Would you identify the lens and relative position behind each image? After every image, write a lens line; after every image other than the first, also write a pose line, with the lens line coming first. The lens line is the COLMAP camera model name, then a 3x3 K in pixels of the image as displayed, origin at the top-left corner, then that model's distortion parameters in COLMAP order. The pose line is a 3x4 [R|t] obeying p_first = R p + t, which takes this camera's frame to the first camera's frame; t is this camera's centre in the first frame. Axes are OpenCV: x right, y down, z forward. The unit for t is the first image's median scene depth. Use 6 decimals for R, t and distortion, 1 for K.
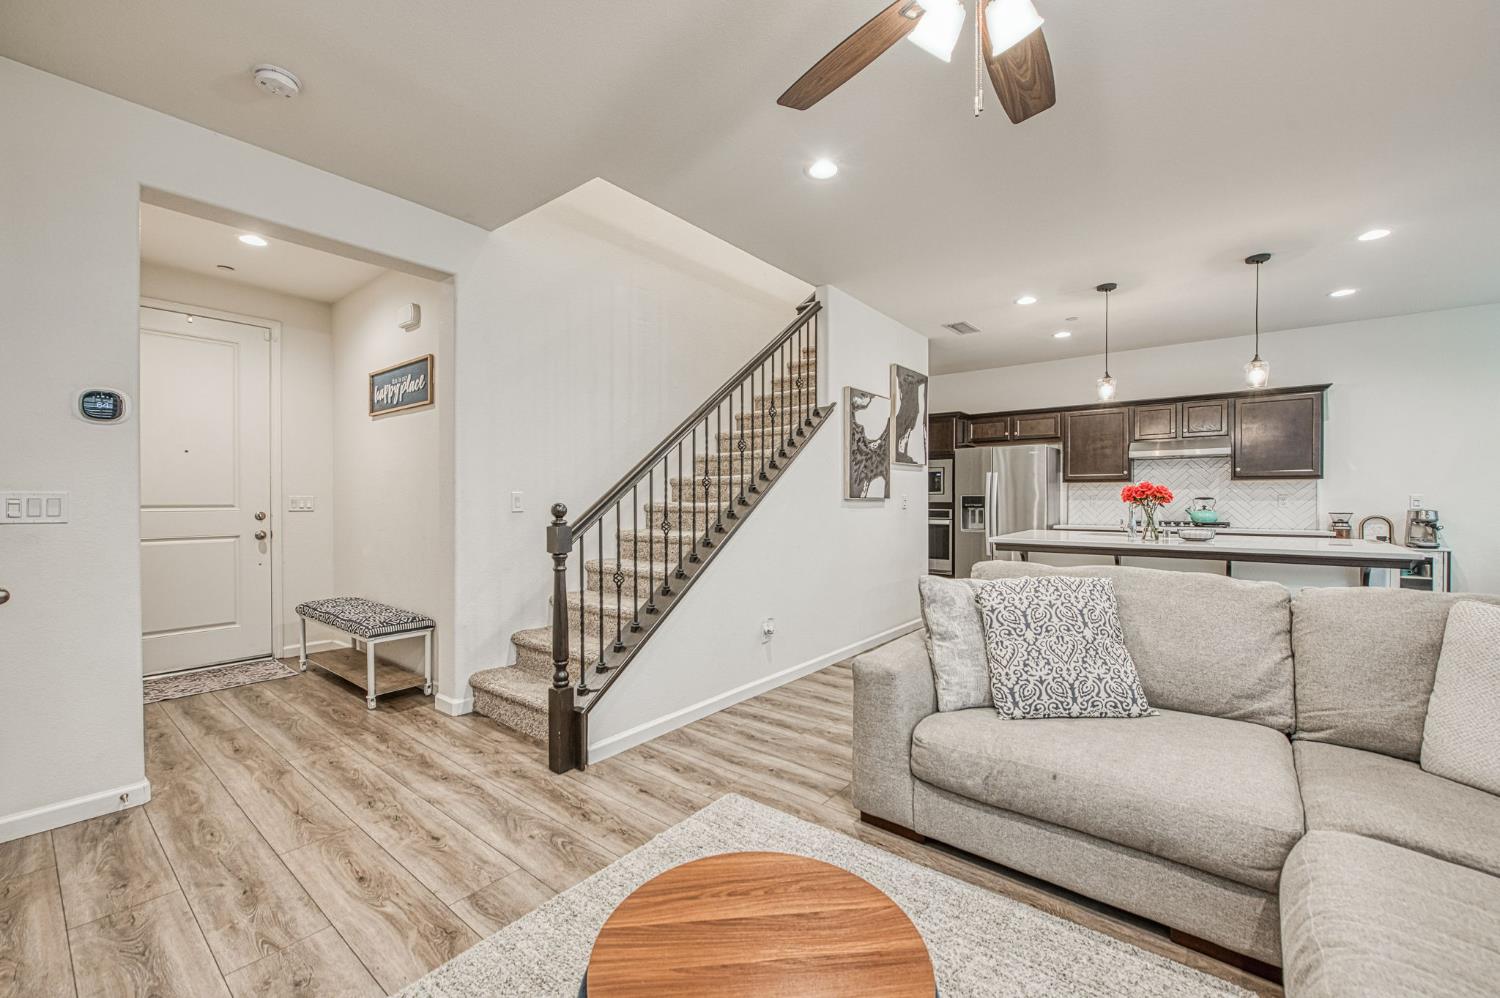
lens RADIAL K [[593.4, 0, 752.3], [0, 593.4, 503.2], [0, 0, 1]] dist [-0.003280, -0.000471]
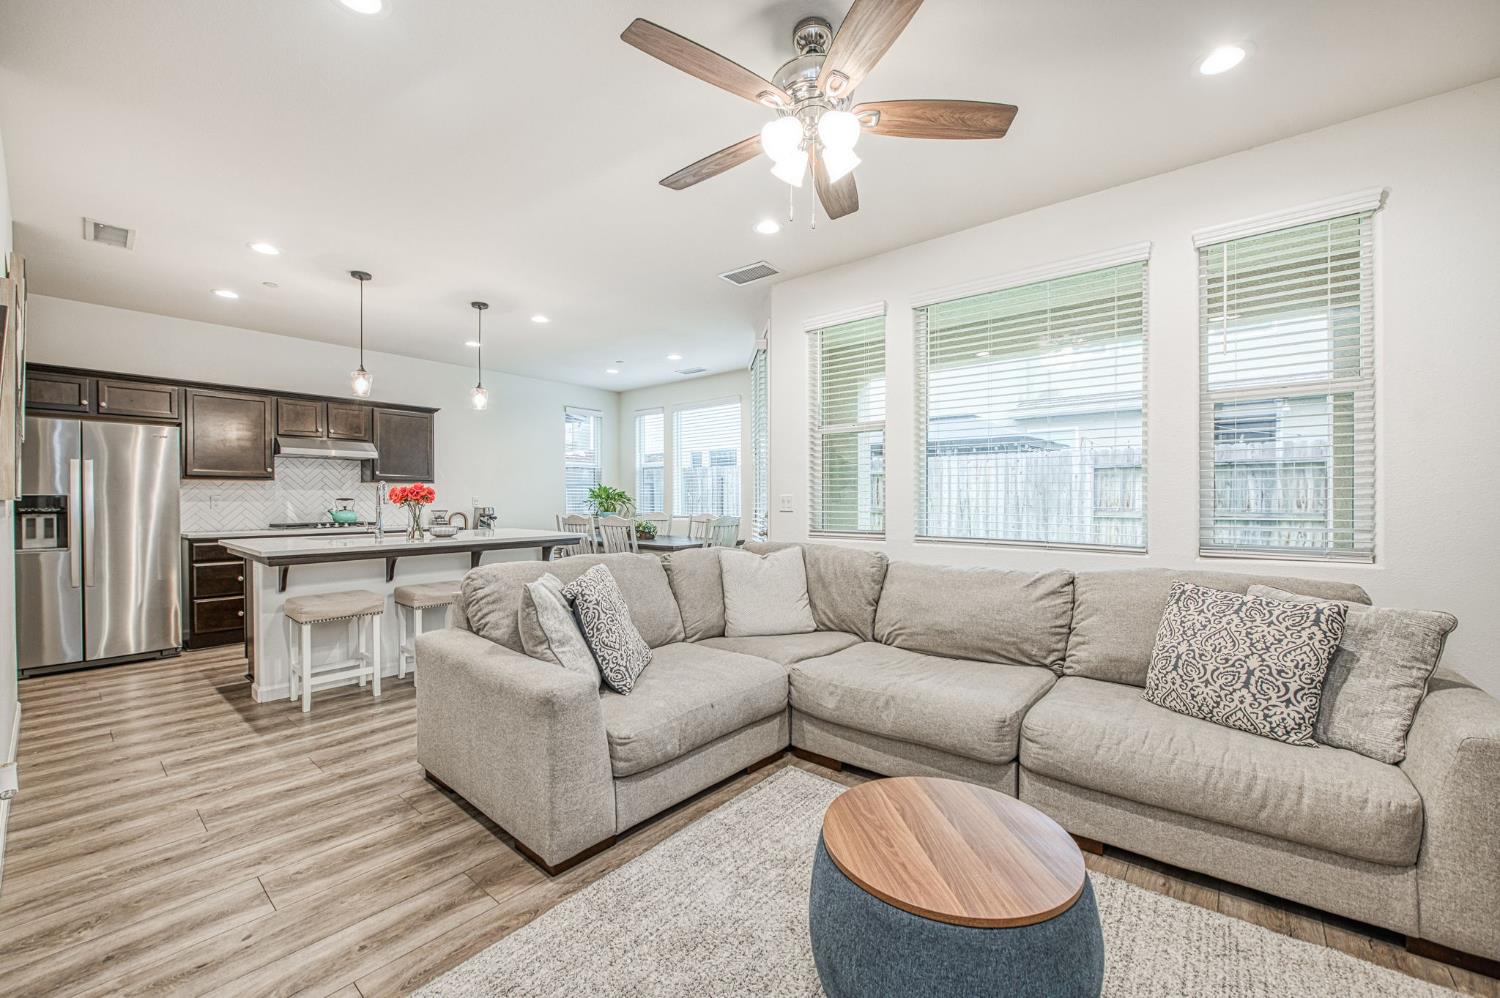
lens RADIAL K [[593.4, 0, 756.5], [0, 593.4, 503.9], [0, 0, 1]] dist [-0.003280, -0.000471]
pose [[0.027629, -0.007081, 0.999593, -0.587771], [0.009794, 0.999929, 0.006813, -0.000416], [-0.999570, 0.009602, 0.027696, 0.616171]]
